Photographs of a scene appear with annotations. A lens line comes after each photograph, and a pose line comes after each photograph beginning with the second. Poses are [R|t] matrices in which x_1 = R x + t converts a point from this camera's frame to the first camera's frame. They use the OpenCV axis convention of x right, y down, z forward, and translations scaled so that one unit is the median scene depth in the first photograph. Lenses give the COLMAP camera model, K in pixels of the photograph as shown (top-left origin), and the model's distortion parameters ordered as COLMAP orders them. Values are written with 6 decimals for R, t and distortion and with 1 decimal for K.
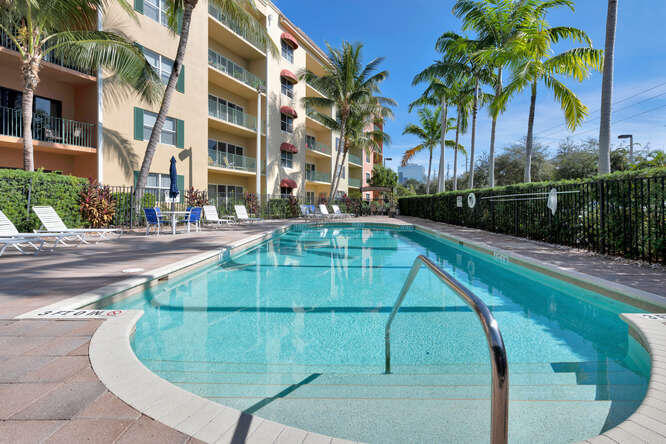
lens RADIAL K [[283.4, 0, 331.5], [0, 283.4, 210.4], [0, 0, 1]] dist [-0.001049, -0.000065]
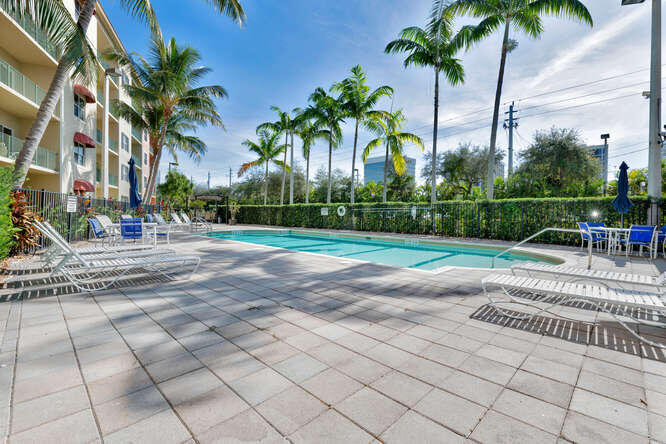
lens RADIAL K [[283.4, 0, 331.5], [0, 283.4, 210.4], [0, 0, 1]] dist [-0.001049, -0.000065]
pose [[0.719233, 0.005935, 0.694744, -0.260565], [0.015148, 0.999592, -0.024221, -0.001596], [-0.694604, 0.027944, 0.718849, -0.010854]]
